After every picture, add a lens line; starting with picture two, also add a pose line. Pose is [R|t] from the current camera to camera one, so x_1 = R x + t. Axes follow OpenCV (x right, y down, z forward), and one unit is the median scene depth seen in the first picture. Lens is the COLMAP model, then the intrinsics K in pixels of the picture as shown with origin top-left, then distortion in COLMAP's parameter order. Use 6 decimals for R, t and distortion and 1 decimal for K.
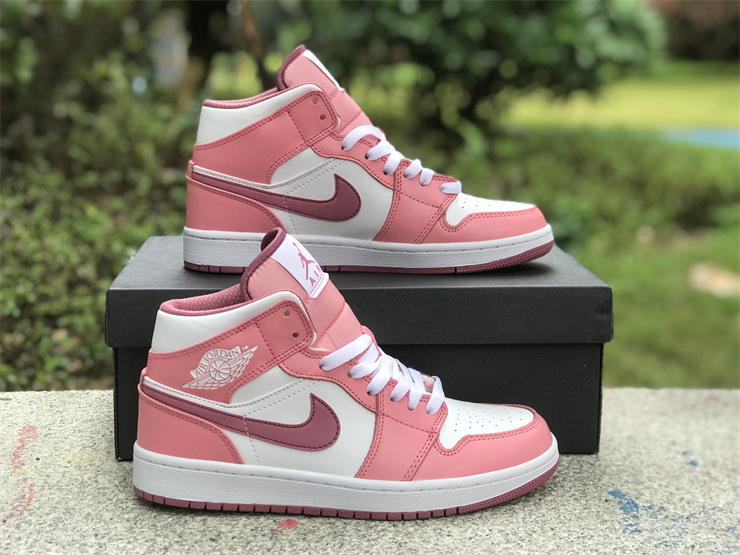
lens RADIAL K [[1255.1, 0, 368.2], [0, 1255.1, 277.0], [0, 0, 1]] dist [0.033550, 0.033921]
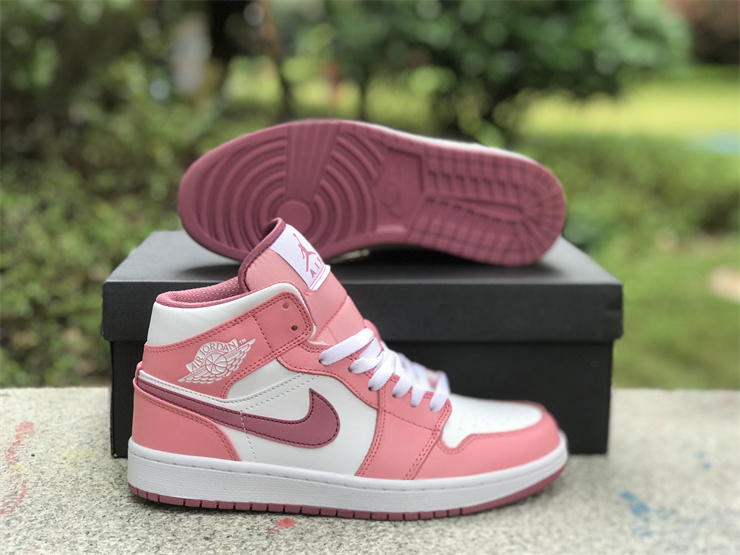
lens RADIAL K [[1255.1, 0, 368.2], [0, 1255.1, 277.0], [0, 0, 1]] dist [0.033550, 0.033921]
pose [[0.999839, 0.006054, -0.016912, 0.015042], [-0.006153, 0.999964, -0.005852, 0.011928], [0.016876, 0.005955, 0.999840, 0.031238]]
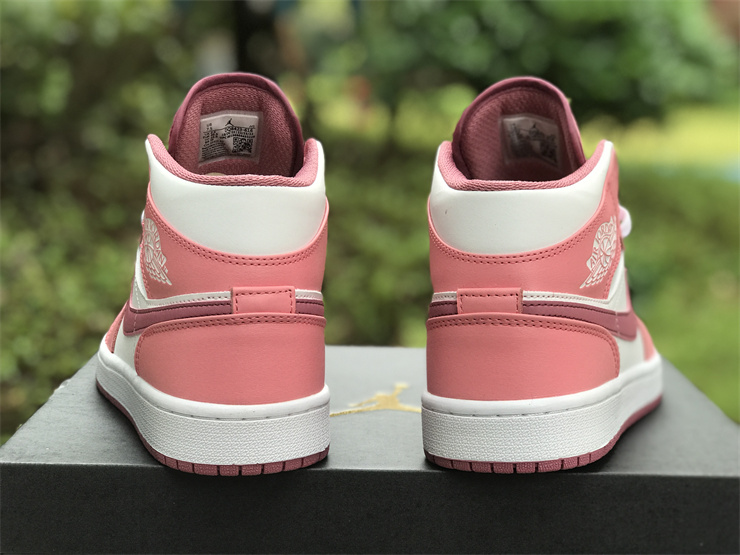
lens RADIAL K [[1255.1, 0, 368.2], [0, 1255.1, 277.0], [0, 0, 1]] dist [0.033550, 0.033921]
pose [[0.999162, 0.017656, -0.036919, -0.003981], [-0.018414, 0.999624, -0.020300, -0.068525], [0.036547, 0.020963, 0.999112, 0.344089]]
